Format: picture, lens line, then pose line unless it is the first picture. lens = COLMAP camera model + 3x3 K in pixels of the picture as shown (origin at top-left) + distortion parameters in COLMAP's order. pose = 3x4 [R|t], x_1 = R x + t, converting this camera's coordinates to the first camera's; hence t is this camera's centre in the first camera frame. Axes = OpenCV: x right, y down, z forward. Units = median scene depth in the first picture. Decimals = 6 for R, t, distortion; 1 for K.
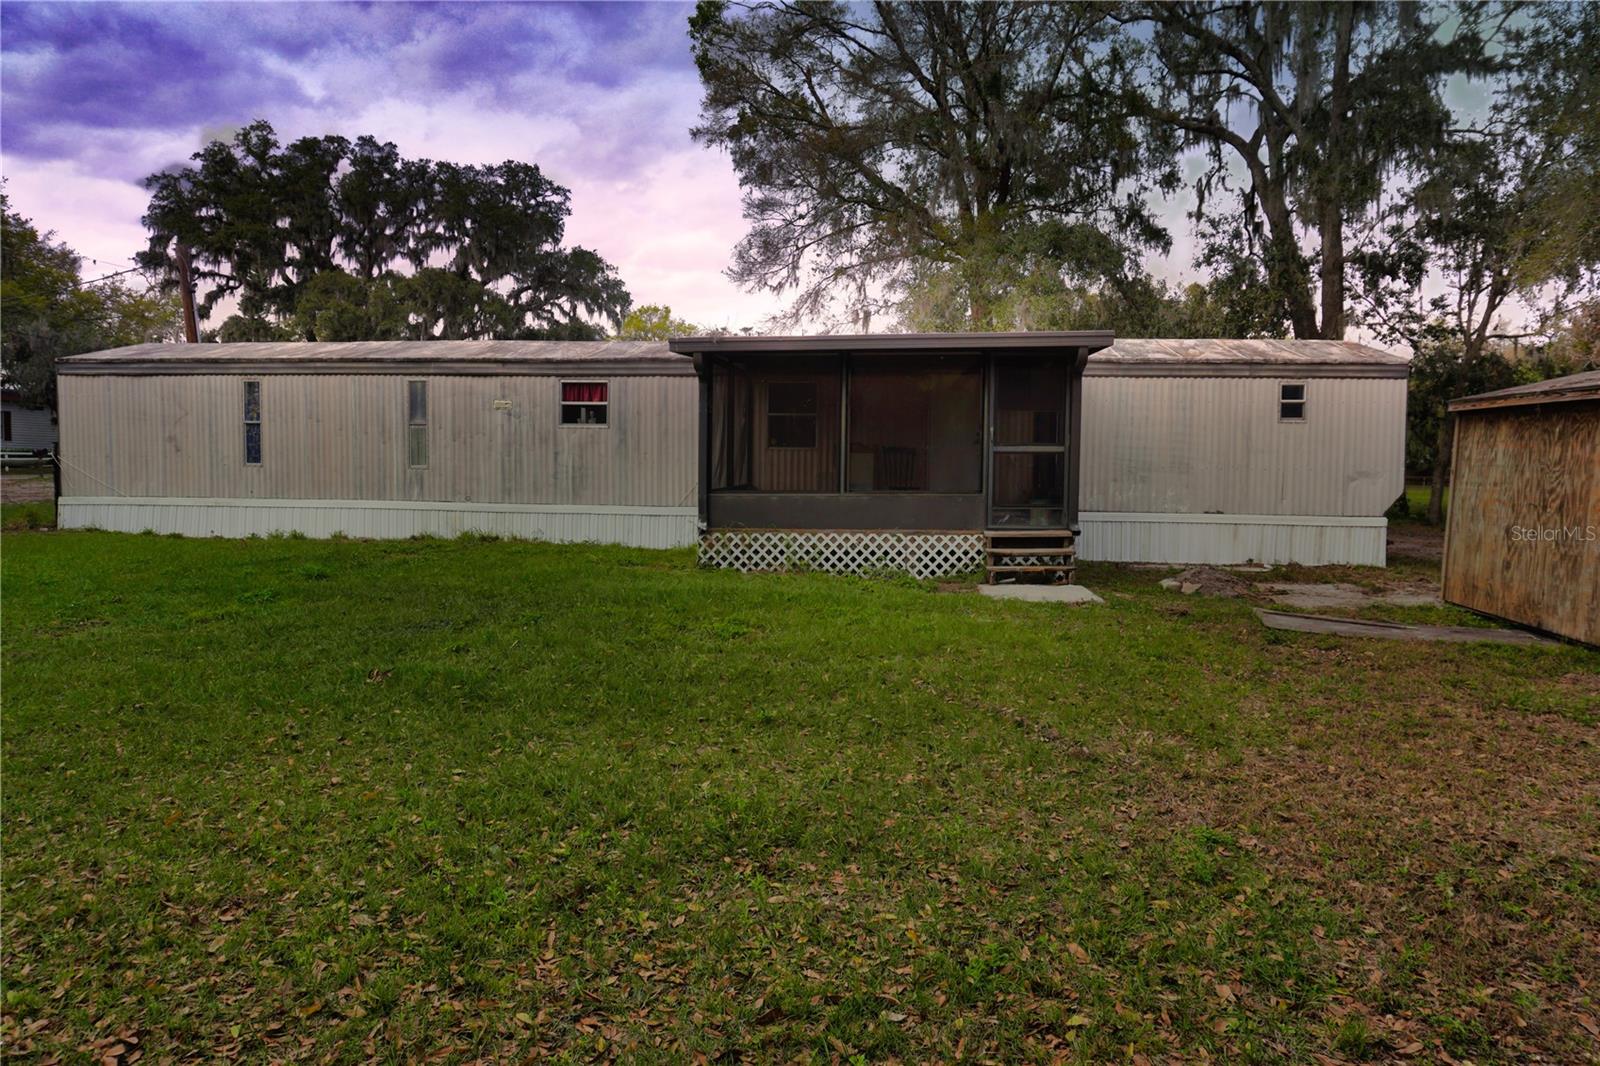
lens RADIAL K [[1099.7, 0, 800.0], [0, 1099.7, 536.1], [0, 0, 1]] dist [-0.002254, 0.000258]
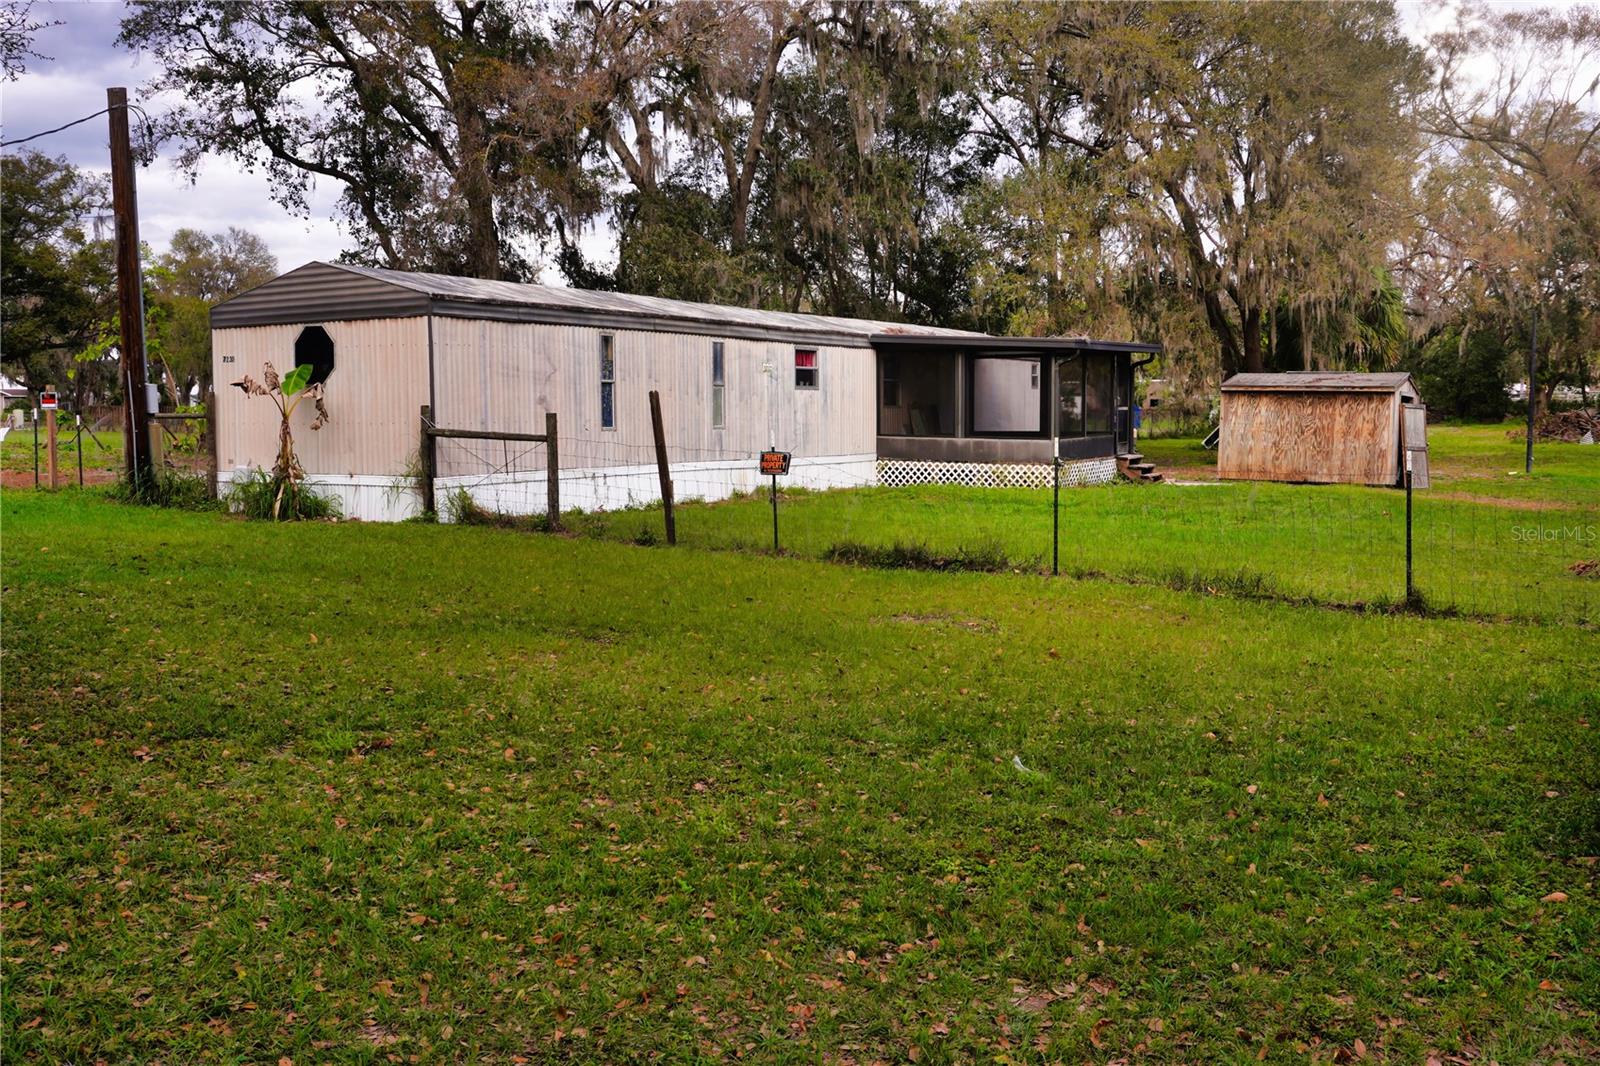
lens RADIAL K [[1398.8, 0, 799.7], [0, 1398.8, 532.9], [0, 0, 1]] dist [0.007702, -0.001008]
pose [[0.414504, -0.091898, 0.905395, -1.479897], [0.060689, 0.995465, 0.073256, -0.056174], [-0.908021, 0.024582, 0.418202, 0.394989]]
